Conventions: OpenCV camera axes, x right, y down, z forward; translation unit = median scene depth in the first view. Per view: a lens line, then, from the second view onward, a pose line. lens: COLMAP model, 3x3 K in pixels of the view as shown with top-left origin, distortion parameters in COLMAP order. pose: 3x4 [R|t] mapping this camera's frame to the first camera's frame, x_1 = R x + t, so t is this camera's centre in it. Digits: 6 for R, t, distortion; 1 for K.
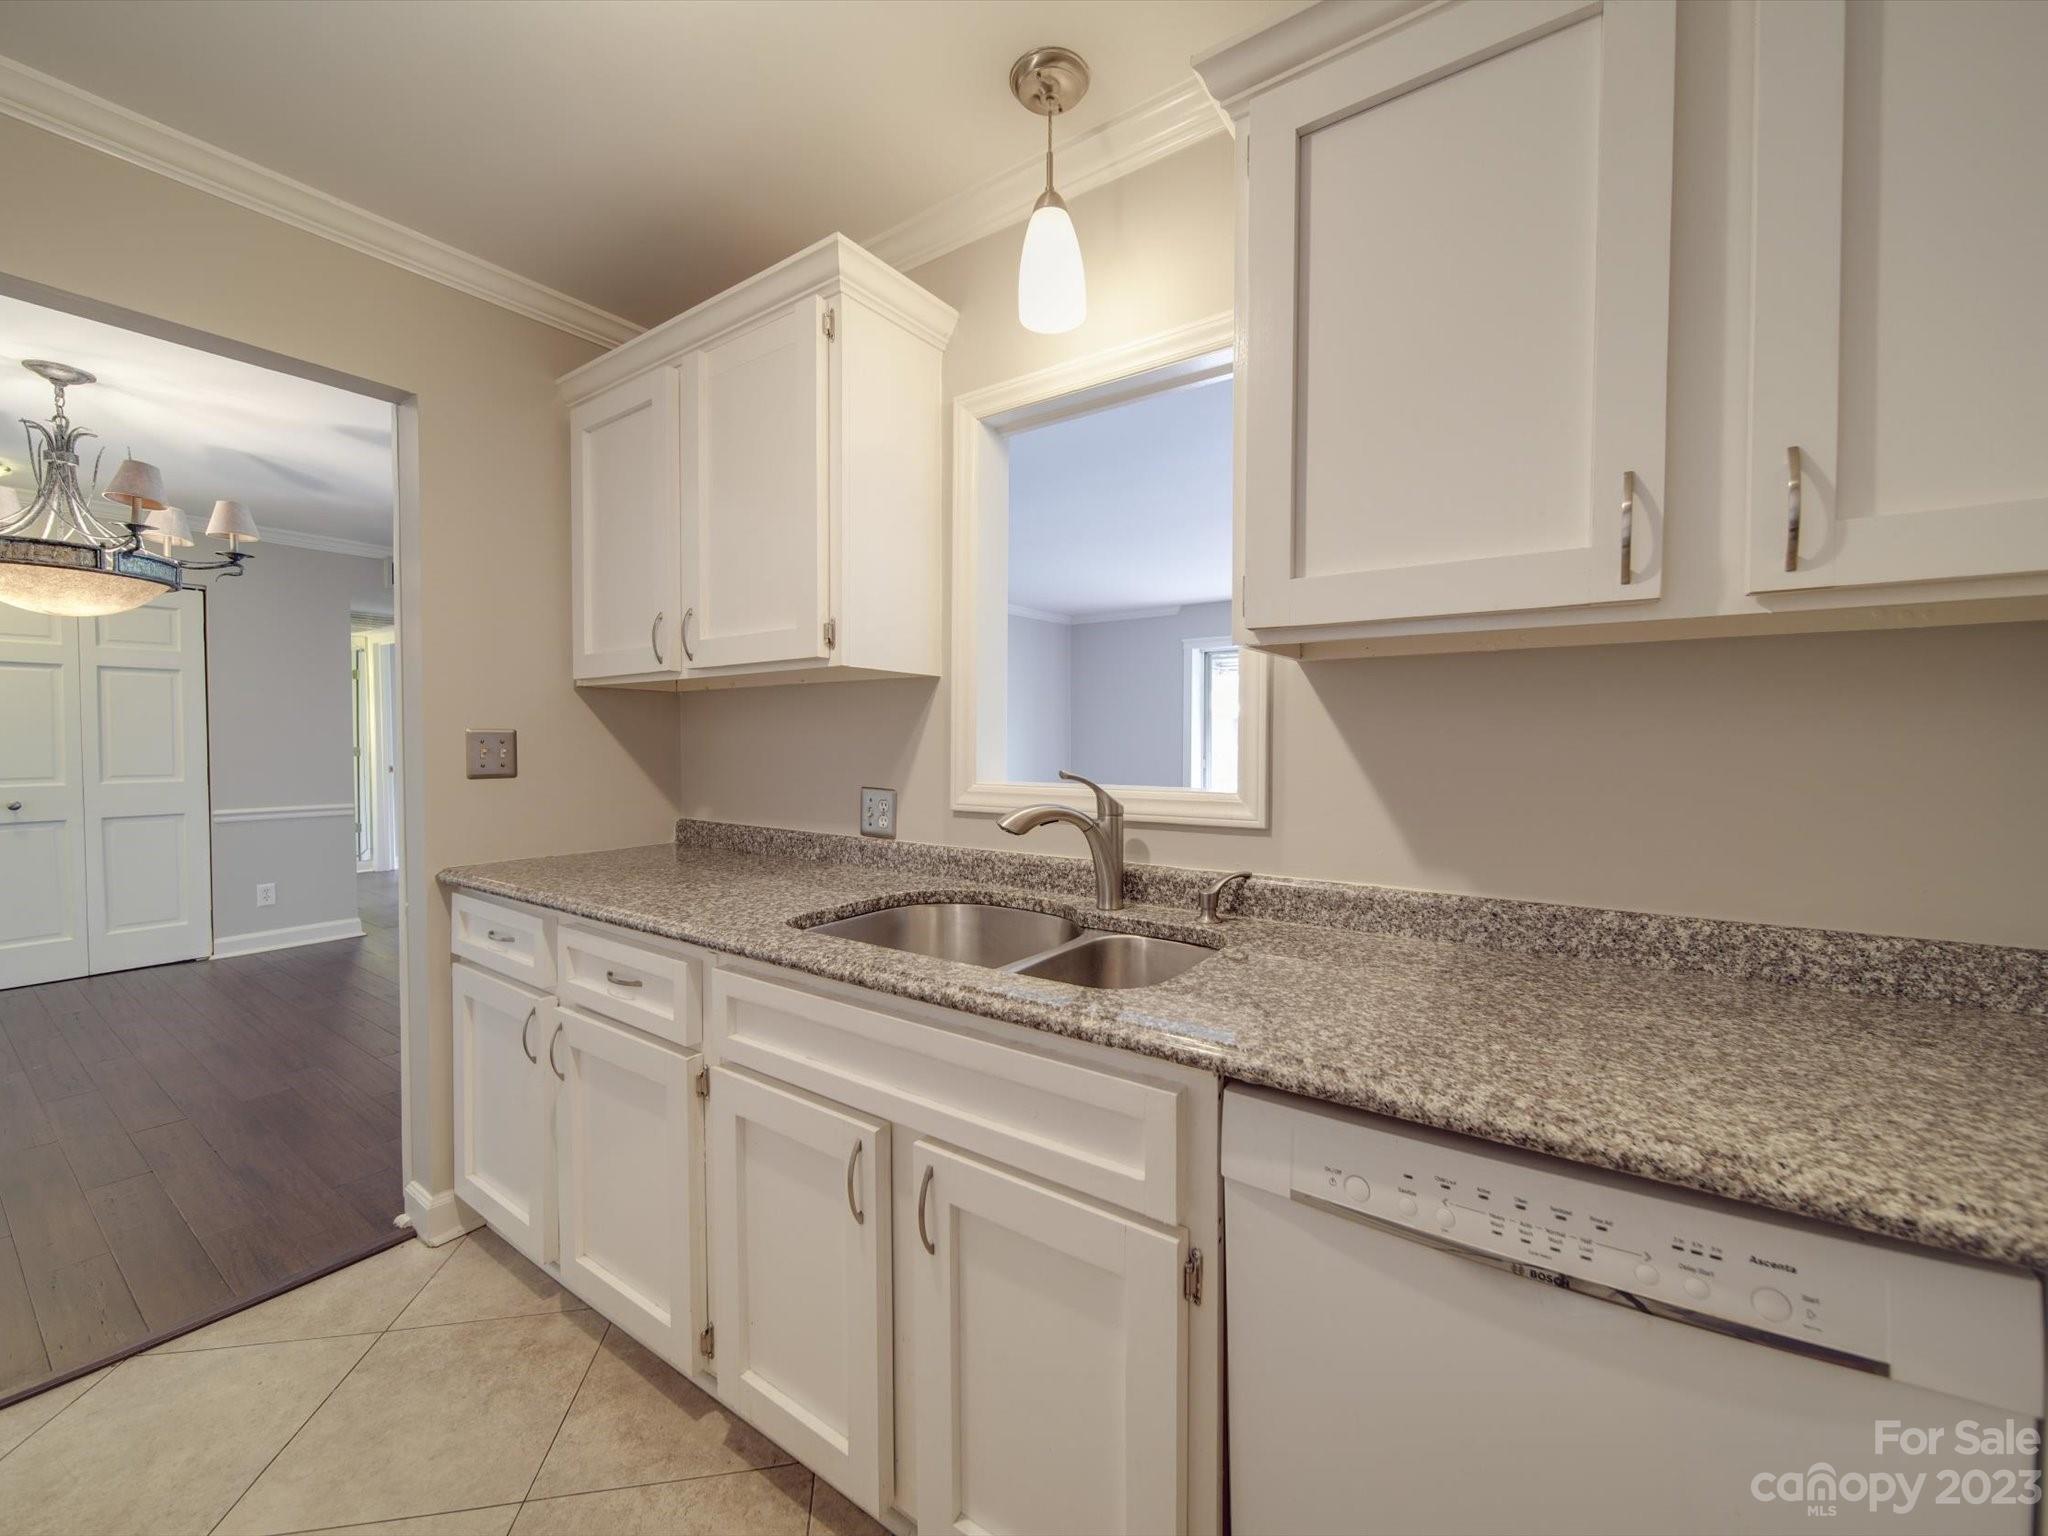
lens RADIAL K [[815.2, 0, 1026.0], [0, 815.2, 761.2], [0, 0, 1]] dist [-0.000965, -0.000495]
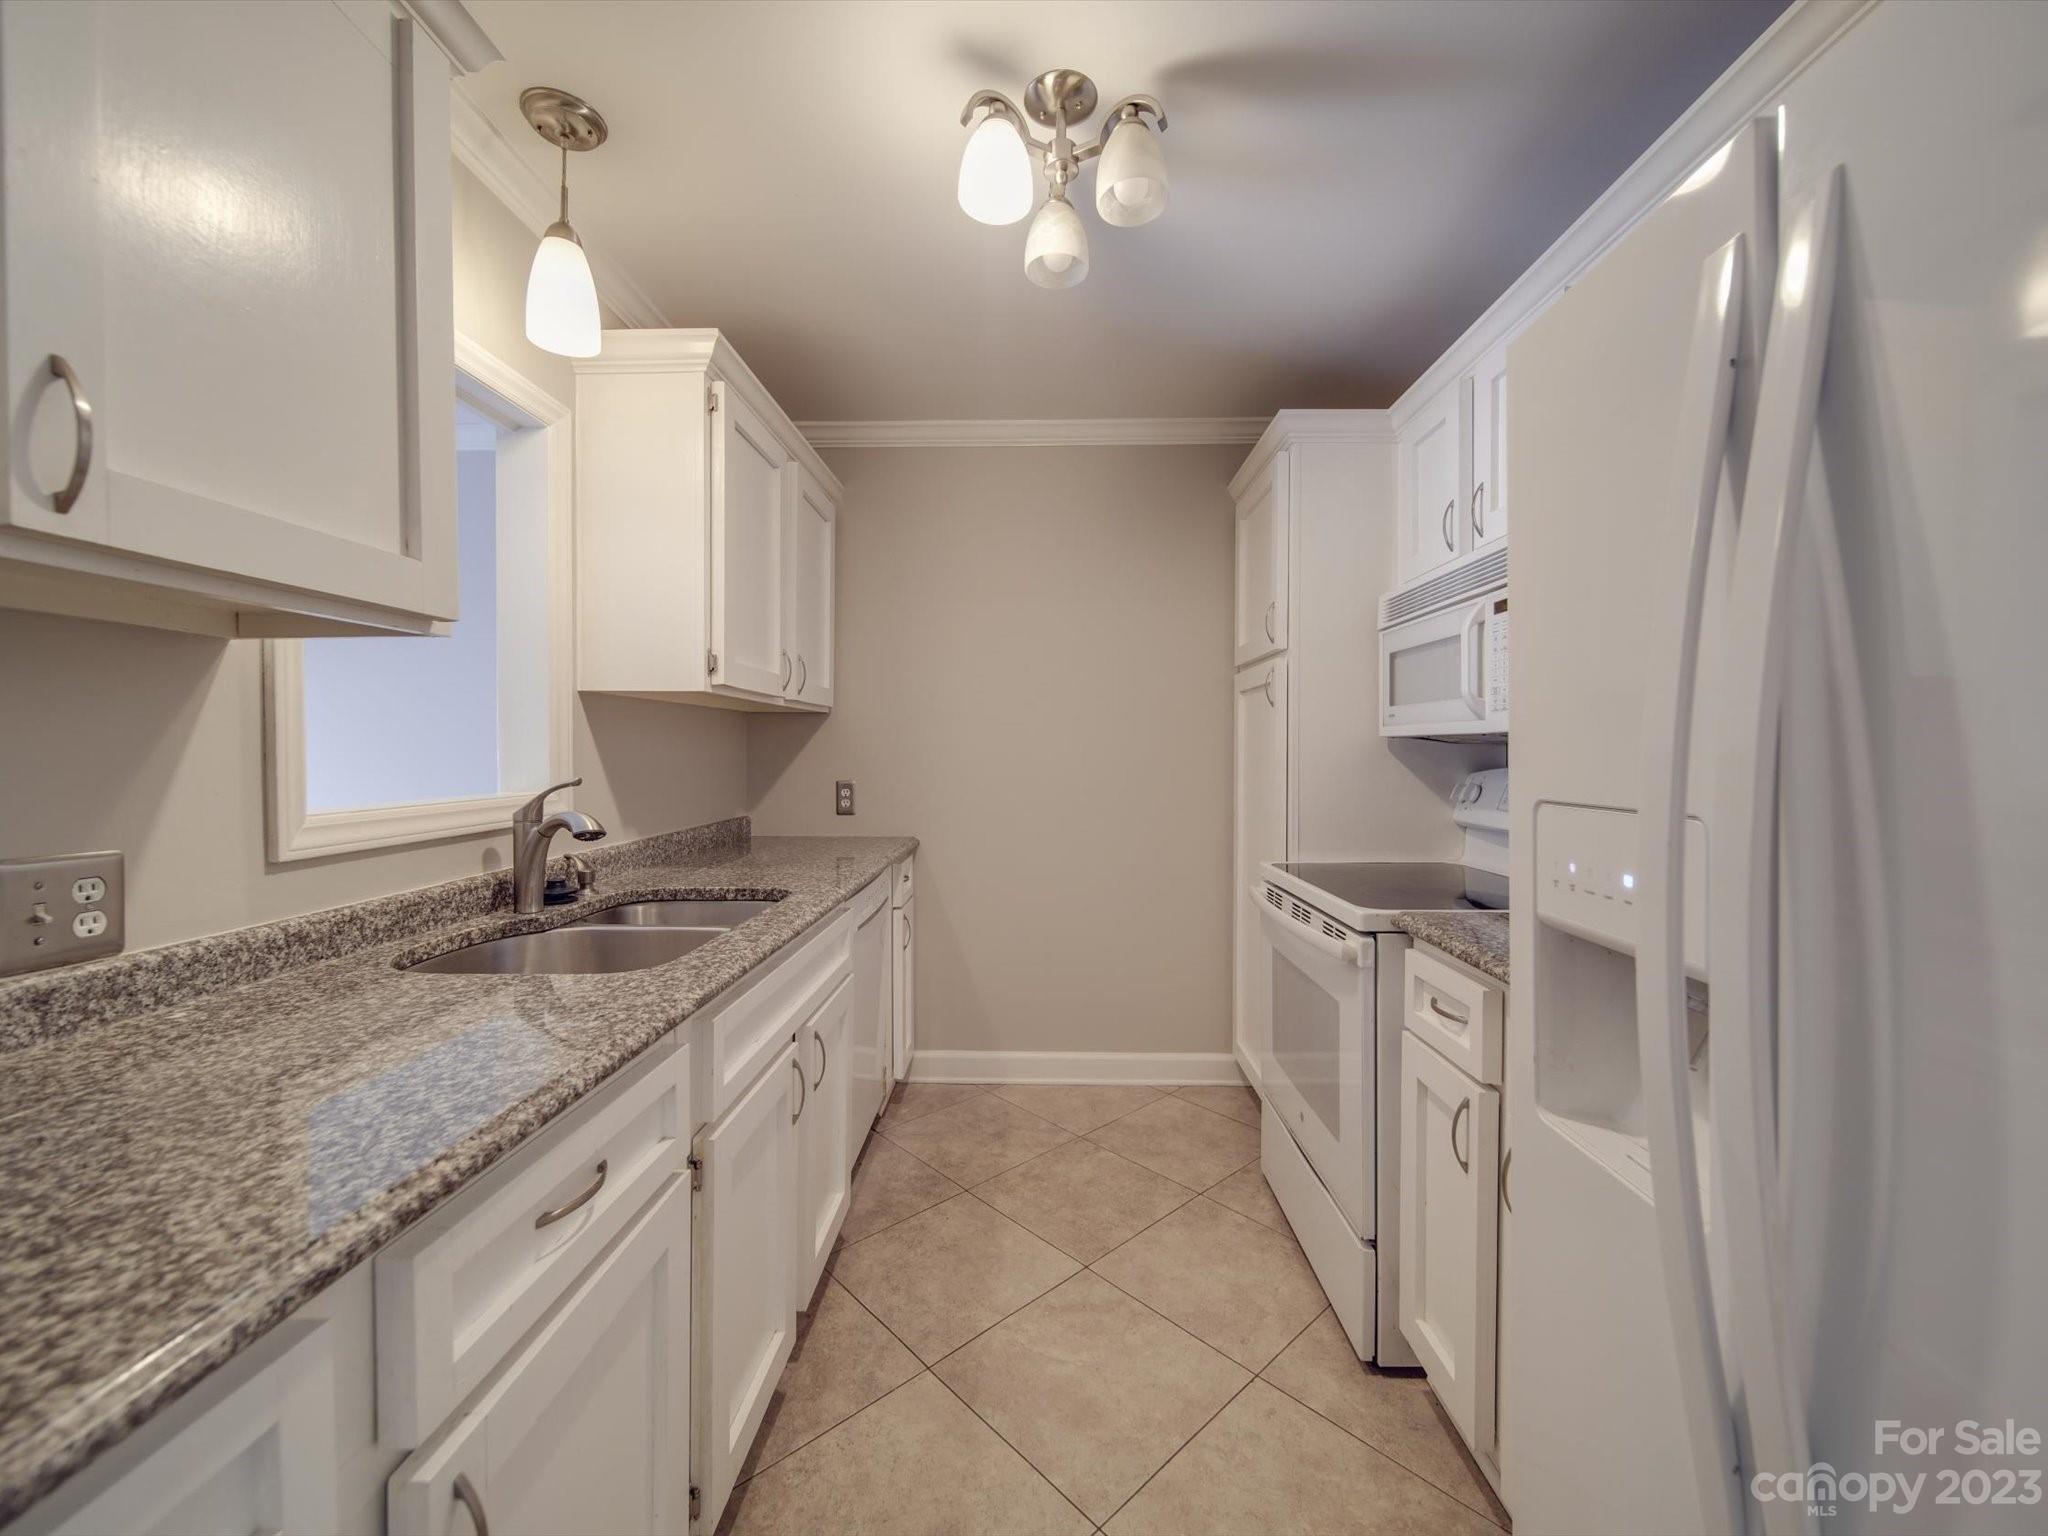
lens RADIAL K [[811.7, 0, 1030.8], [0, 811.7, 764.2], [0, 0, 1]] dist [-0.001110, -0.000905]
pose [[-0.560555, -0.011854, 0.828033, -0.939433], [0.025697, 0.999167, 0.031700, -0.018917], [-0.827719, 0.039048, -0.559783, 0.891341]]
